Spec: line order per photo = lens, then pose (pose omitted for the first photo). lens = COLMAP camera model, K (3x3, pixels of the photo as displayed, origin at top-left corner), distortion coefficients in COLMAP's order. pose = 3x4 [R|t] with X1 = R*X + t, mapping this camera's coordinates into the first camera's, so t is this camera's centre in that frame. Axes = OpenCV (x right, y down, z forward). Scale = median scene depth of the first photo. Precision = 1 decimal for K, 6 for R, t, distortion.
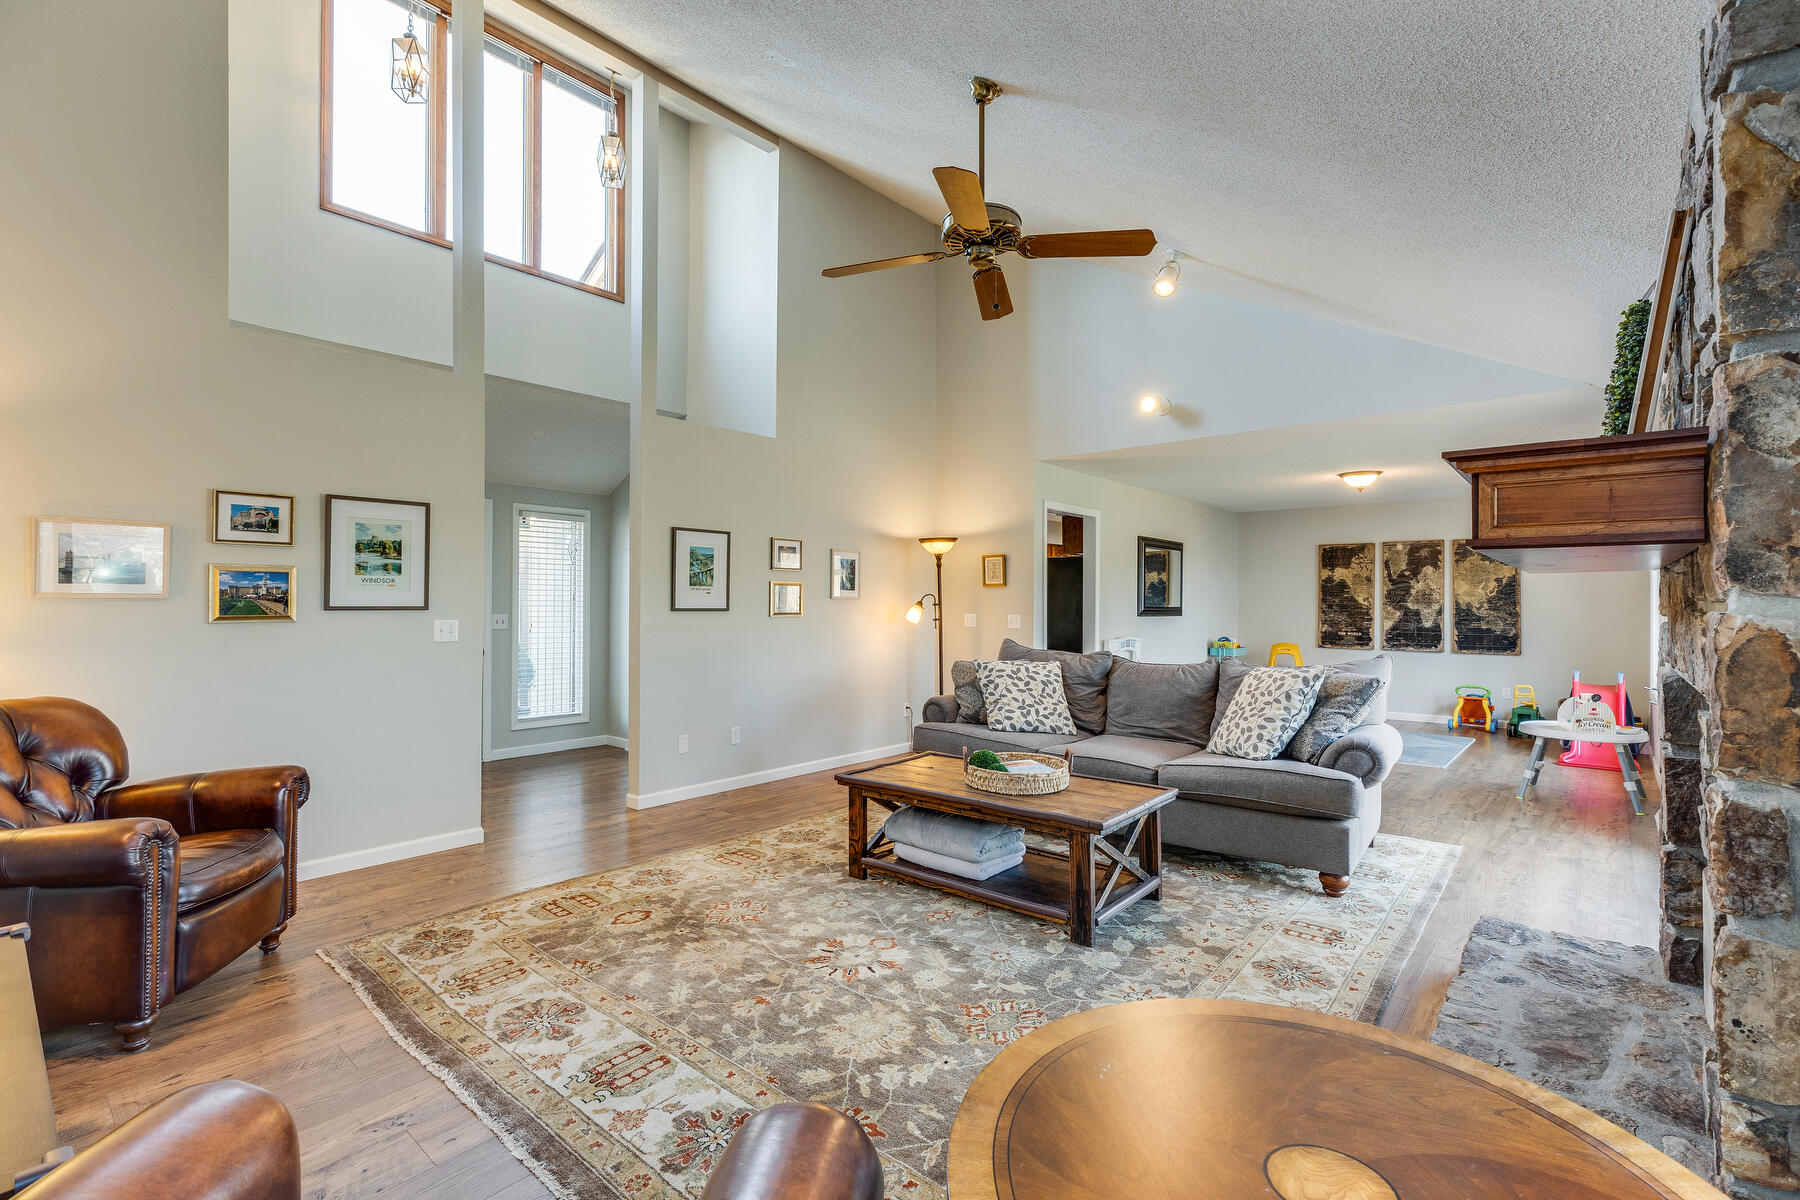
lens RADIAL K [[816.6, 0, 899.0], [0, 816.6, 601.9], [0, 0, 1]] dist [0.008111, -0.000925]
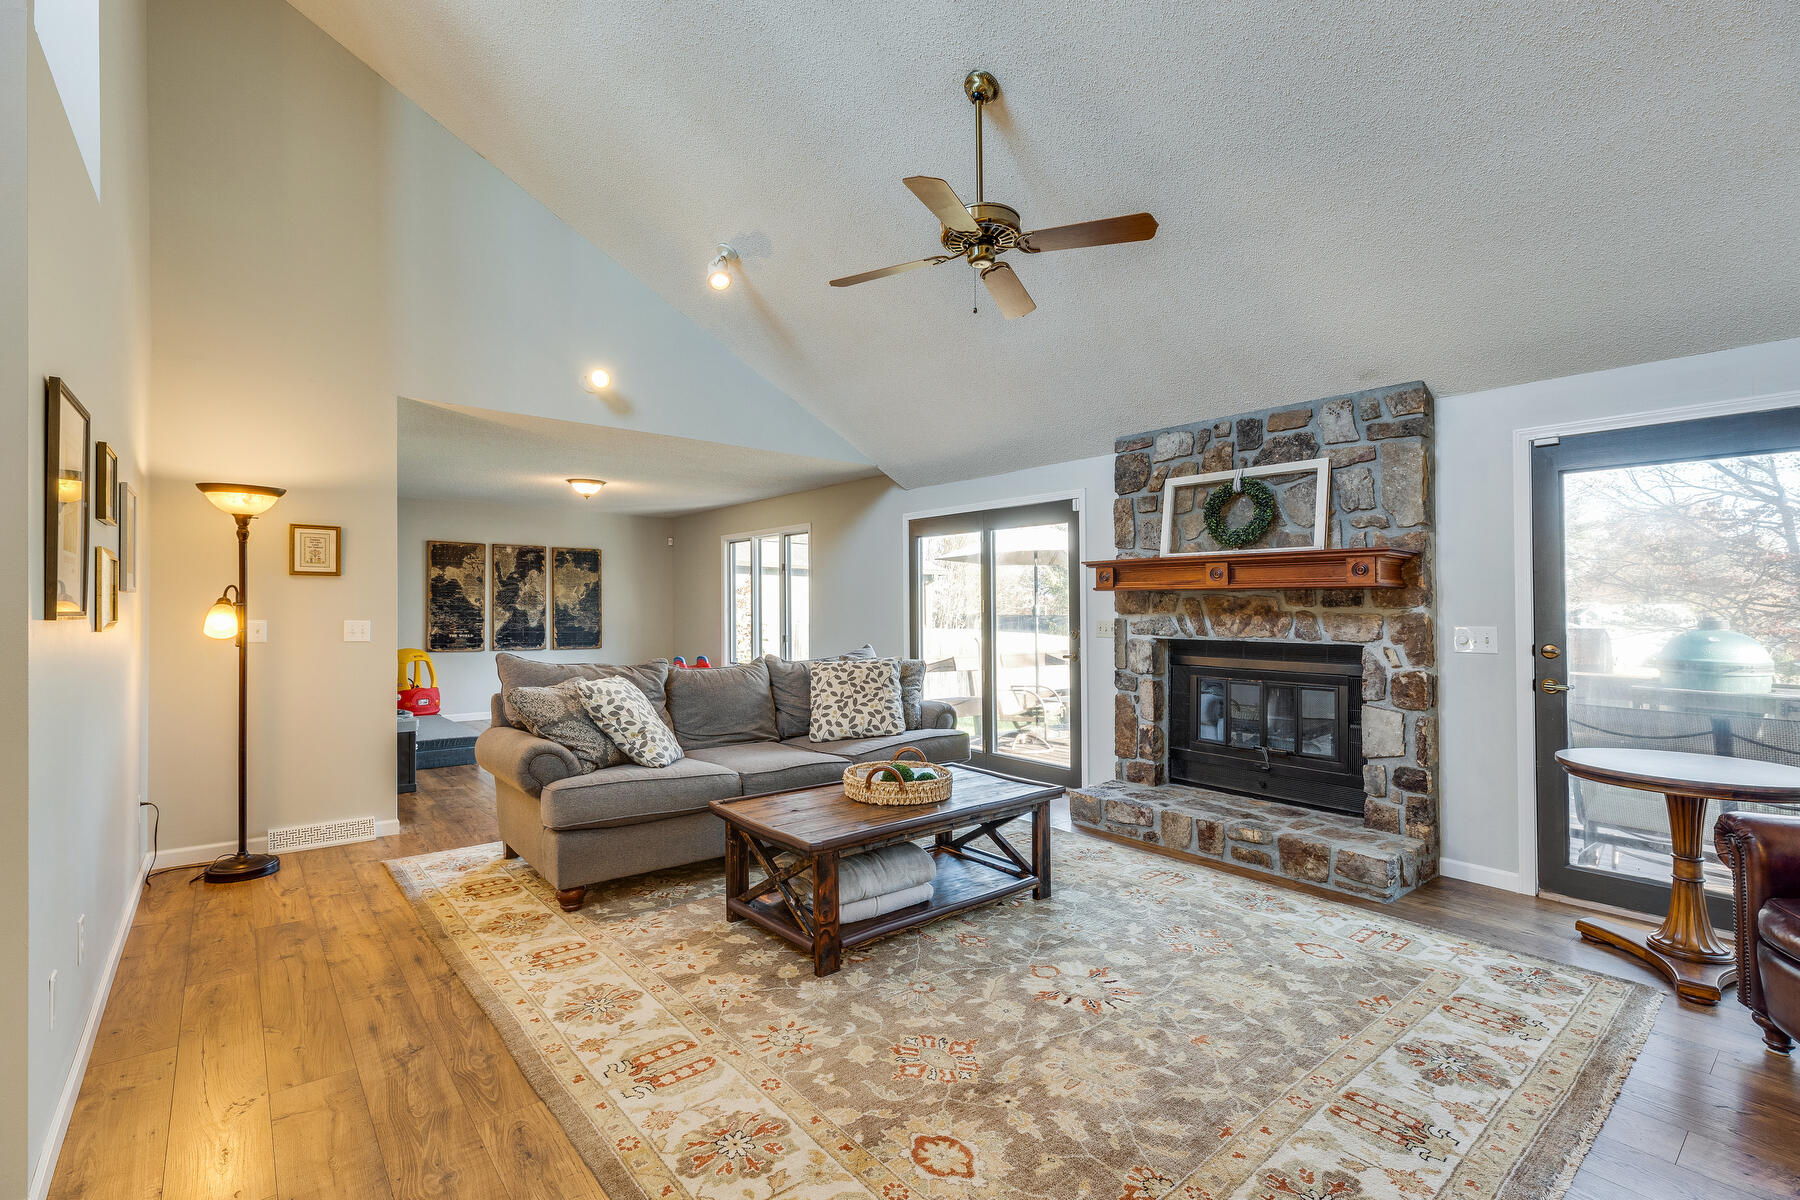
lens RADIAL K [[816.6, 0, 901.4], [0, 816.6, 598.9], [0, 0, 1]] dist [0.008111, -0.000925]
pose [[0.160700, 0.010975, 0.986942, -0.435520], [-0.007761, 0.999921, -0.009855, 0.001482], [-0.986973, -0.006076, 0.160772, 0.455247]]
